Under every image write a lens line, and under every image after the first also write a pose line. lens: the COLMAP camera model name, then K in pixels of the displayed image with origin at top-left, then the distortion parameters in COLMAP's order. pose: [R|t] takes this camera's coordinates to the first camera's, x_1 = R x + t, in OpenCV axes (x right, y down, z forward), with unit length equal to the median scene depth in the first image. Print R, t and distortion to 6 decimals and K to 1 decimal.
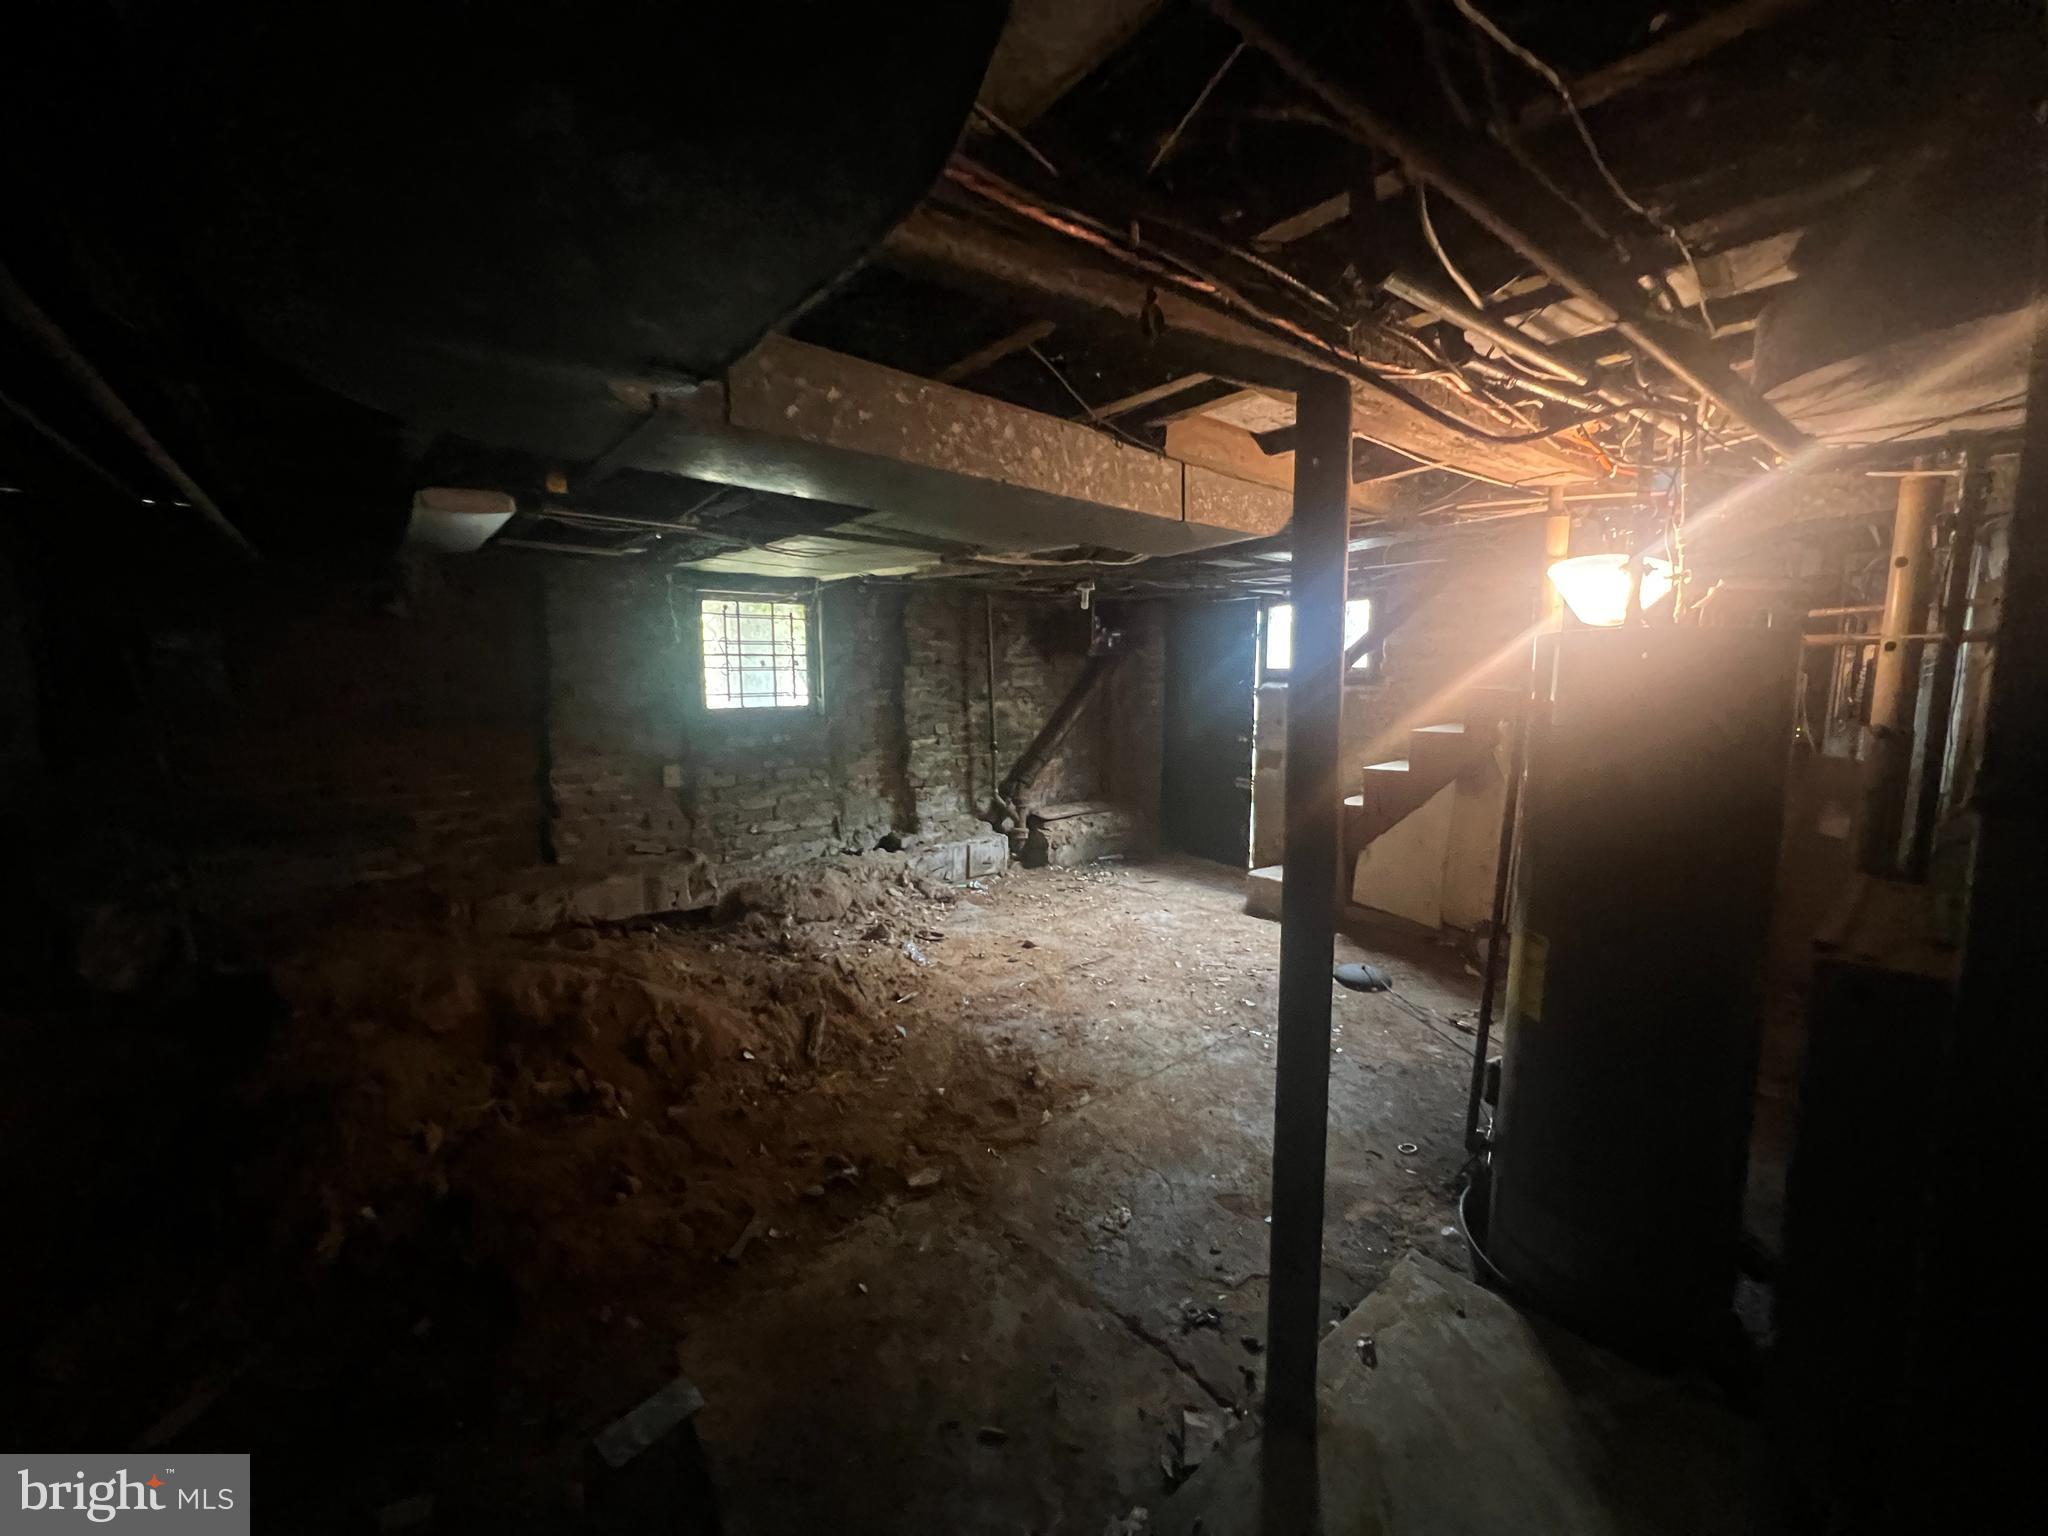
lens RADIAL K [[822.1, 0, 1018.4], [0, 822.1, 775.3], [0, 0, 1]] dist [-0.009202, 0.000307]
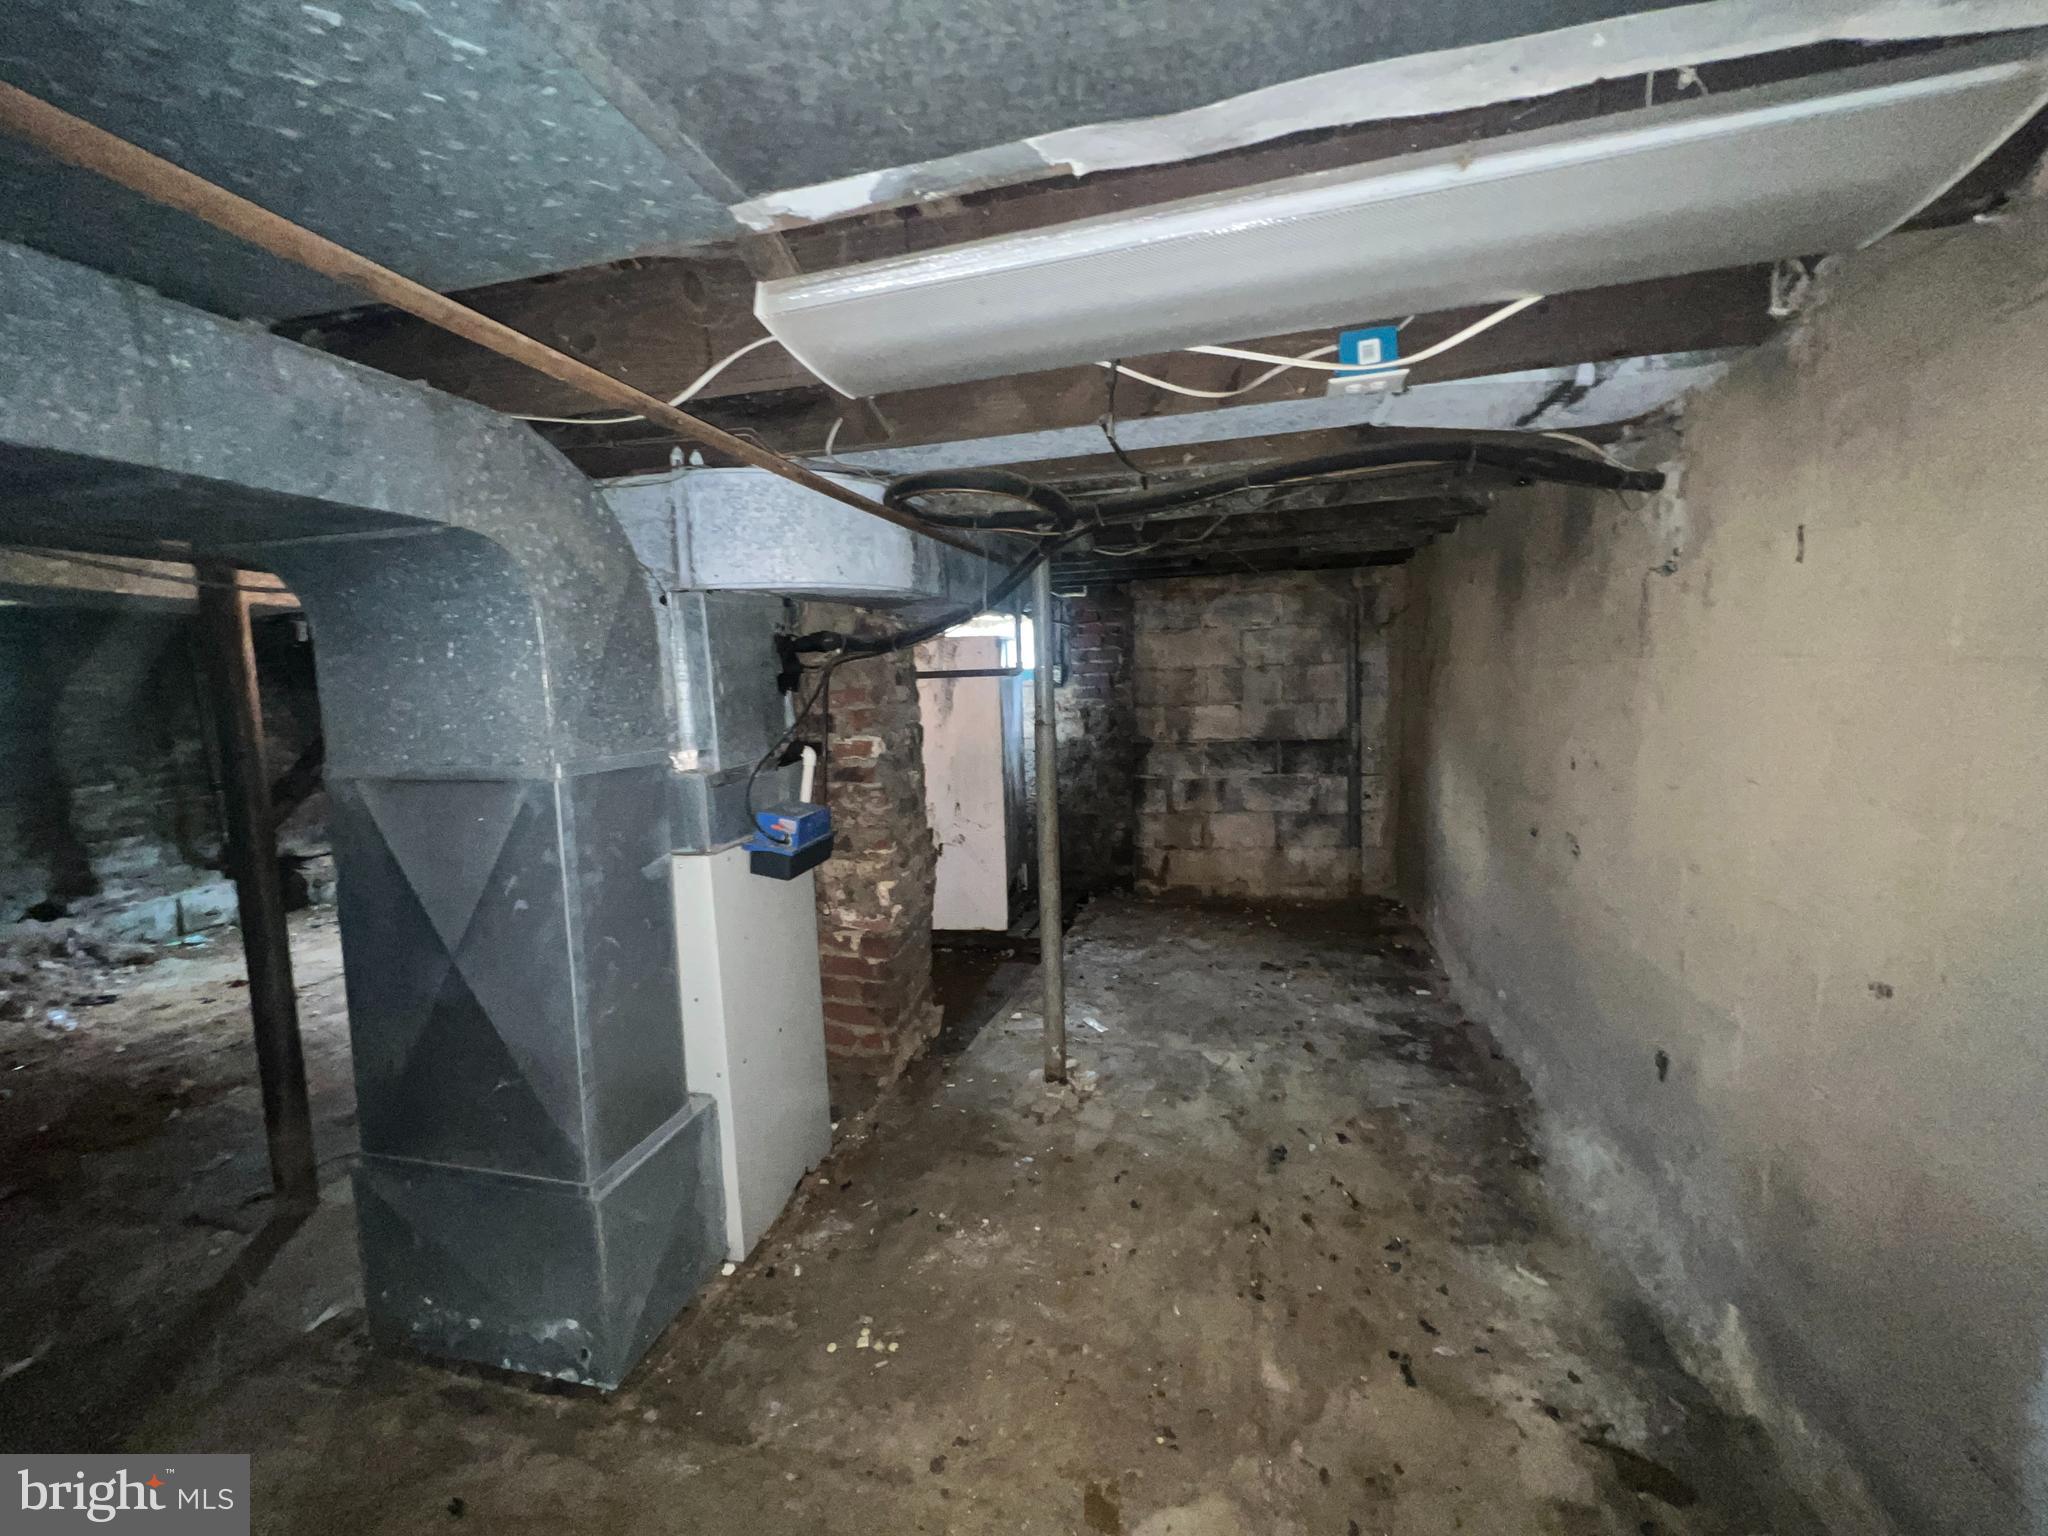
lens RADIAL K [[822.1, 0, 1023.8], [0, 822.1, 763.7], [0, 0, 1]] dist [-0.009202, 0.000307]
pose [[0.800053, -0.086934, 0.593598, 0.169353], [0.103352, 0.994624, 0.006368, 0.029560], [-0.590960, 0.056254, 0.804737, -0.287181]]
